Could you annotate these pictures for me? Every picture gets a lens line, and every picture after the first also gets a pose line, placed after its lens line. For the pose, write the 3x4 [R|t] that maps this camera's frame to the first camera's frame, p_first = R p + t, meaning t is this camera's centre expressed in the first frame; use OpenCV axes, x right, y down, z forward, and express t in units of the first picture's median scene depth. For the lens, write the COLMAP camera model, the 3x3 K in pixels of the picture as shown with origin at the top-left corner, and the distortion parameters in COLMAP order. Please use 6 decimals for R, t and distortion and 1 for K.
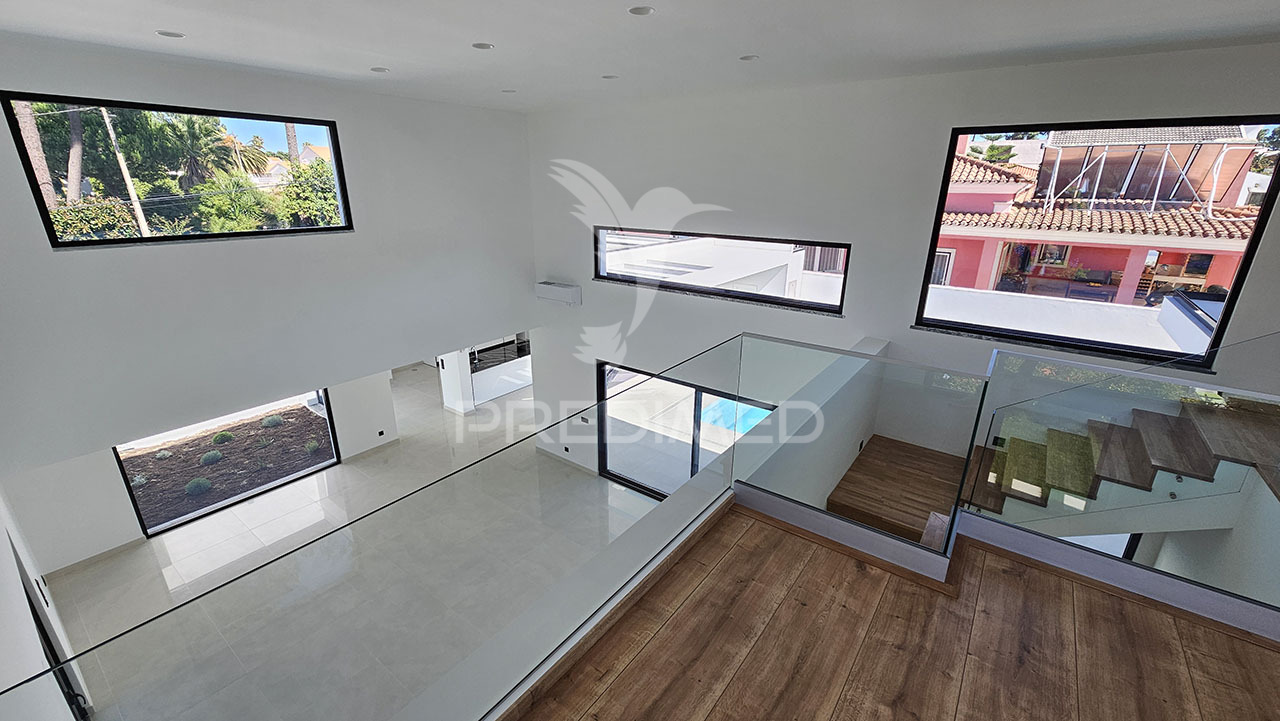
lens RADIAL K [[522.2, 0, 639.1], [0, 522.2, 359.6], [0, 0, 1]] dist [-0.012129, 0.000110]
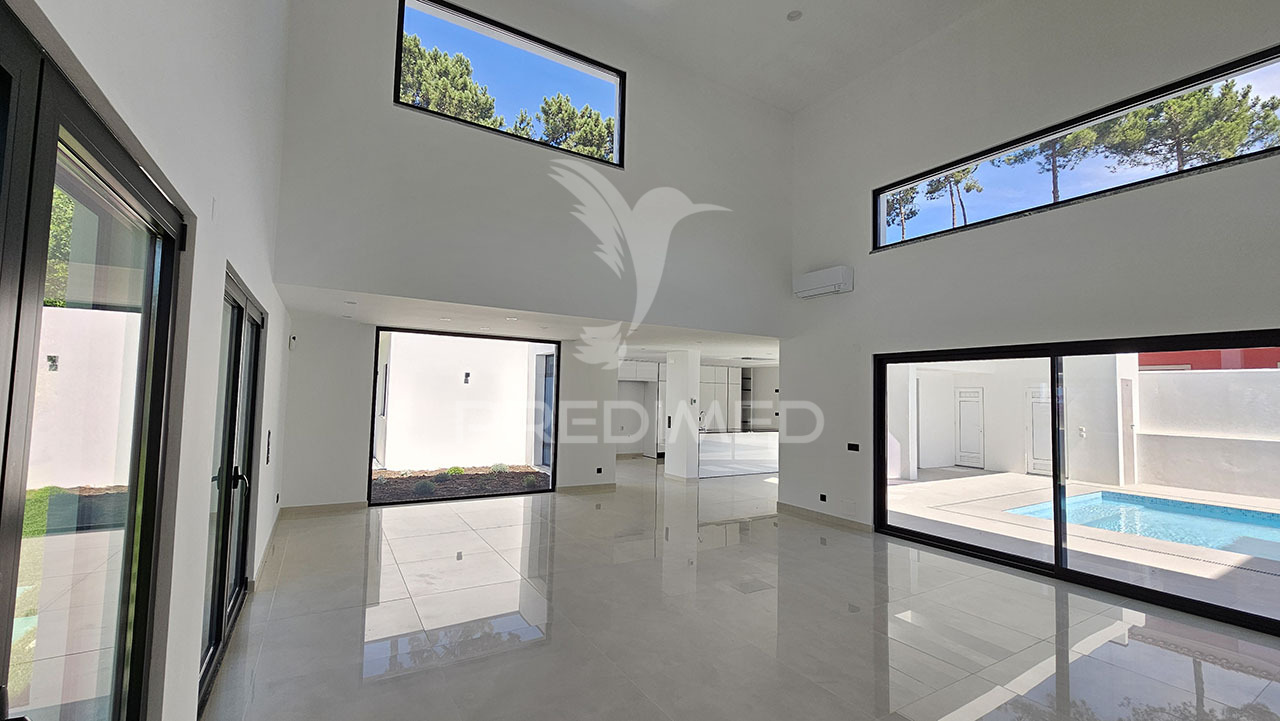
lens RADIAL K [[522.2, 0, 636.5], [0, 522.2, 363.4], [0, 0, 1]] dist [-0.012129, 0.000110]
pose [[0.925078, -0.007667, -0.379699, -0.106322], [-0.137756, 0.924930, -0.354299, 0.307603], [0.353912, 0.380060, 0.854576, 0.208287]]
